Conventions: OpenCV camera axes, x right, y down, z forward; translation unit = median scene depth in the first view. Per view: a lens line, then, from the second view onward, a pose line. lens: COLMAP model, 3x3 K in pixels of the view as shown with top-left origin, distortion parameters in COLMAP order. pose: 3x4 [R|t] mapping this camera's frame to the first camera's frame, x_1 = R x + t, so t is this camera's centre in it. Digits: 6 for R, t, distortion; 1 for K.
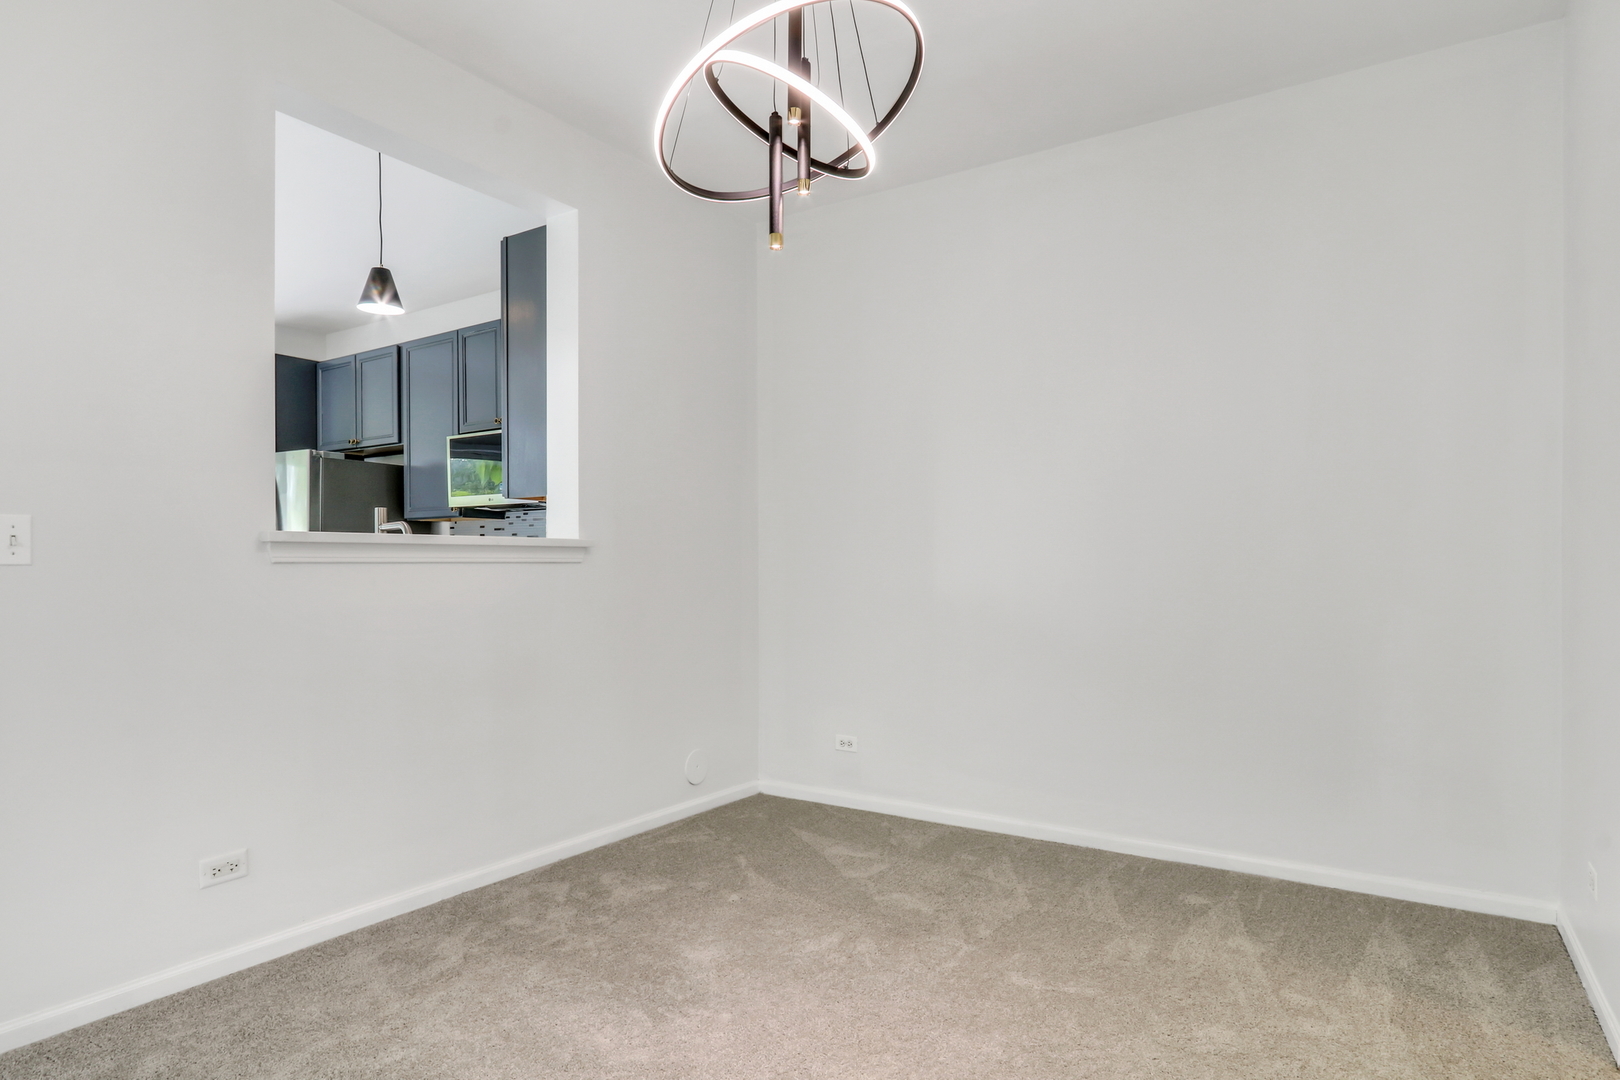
lens RADIAL K [[775.5, 0, 802.8], [0, 775.5, 561.1], [0, 0, 1]] dist [-0.002532, -0.000228]
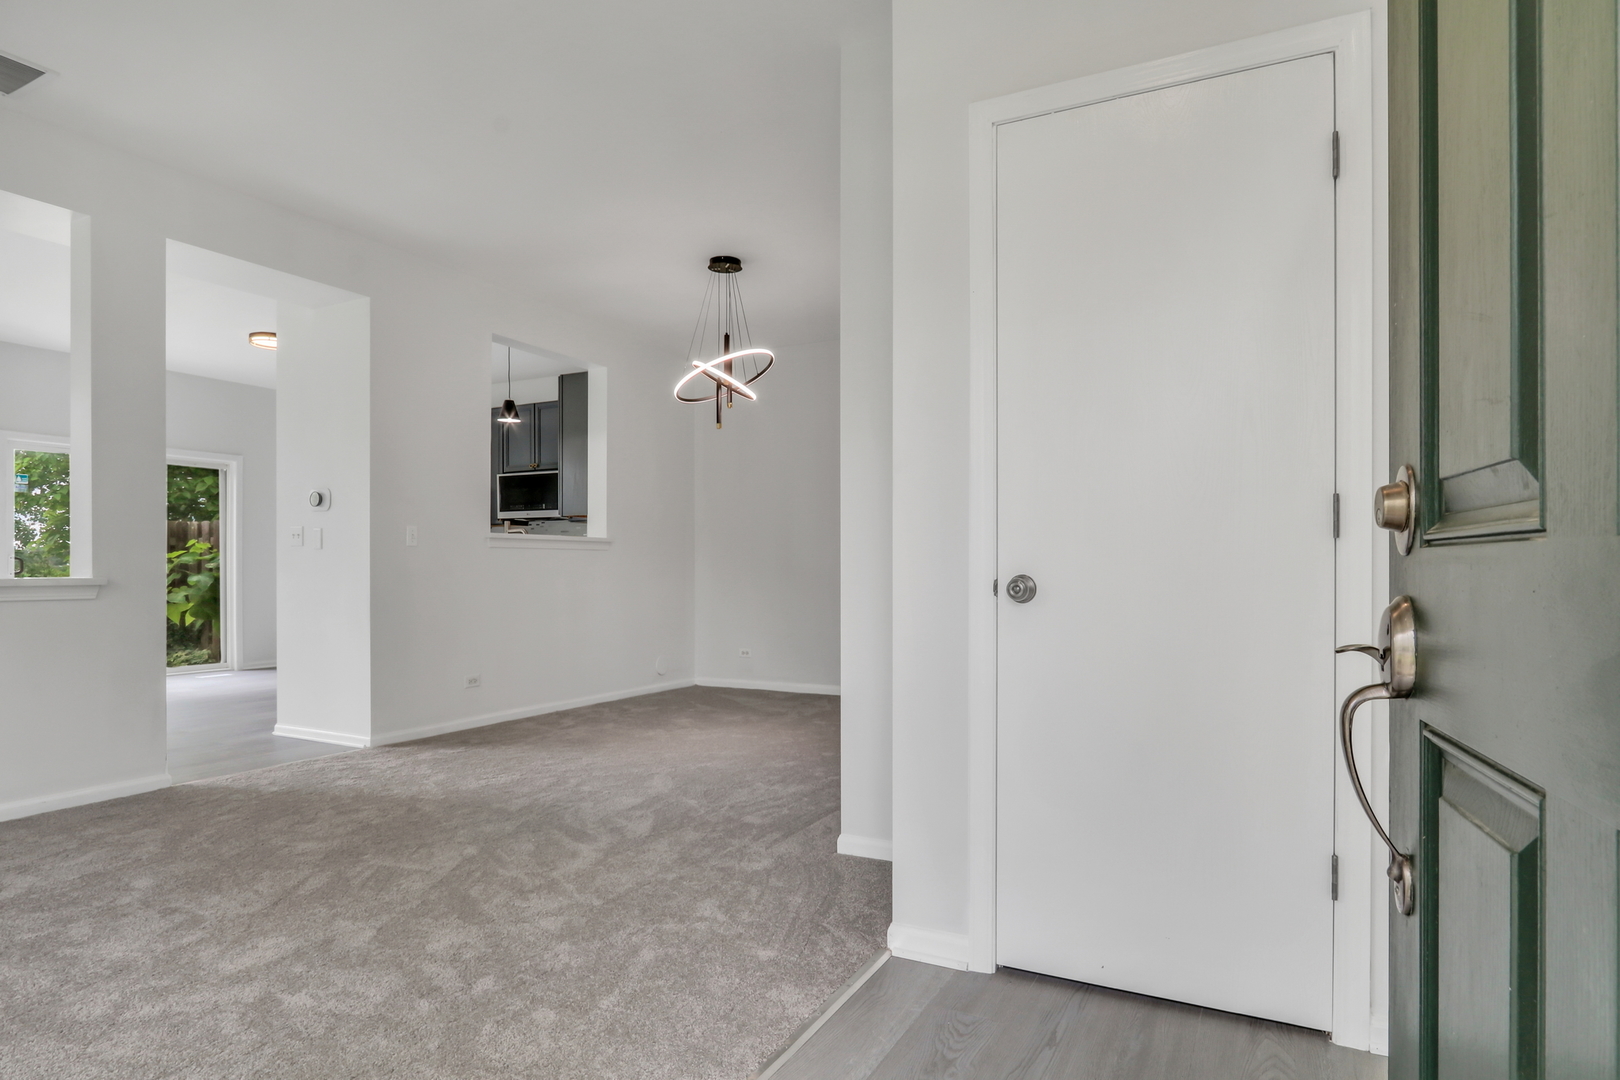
lens RADIAL K [[775.5, 0, 802.8], [0, 775.5, 561.1], [0, 0, 1]] dist [-0.002532, -0.000228]
pose [[0.990196, 0.001900, 0.139670, -0.074609], [-0.000591, 0.999955, -0.009418, 0.046369], [-0.139682, 0.009243, 0.990153, -0.950391]]
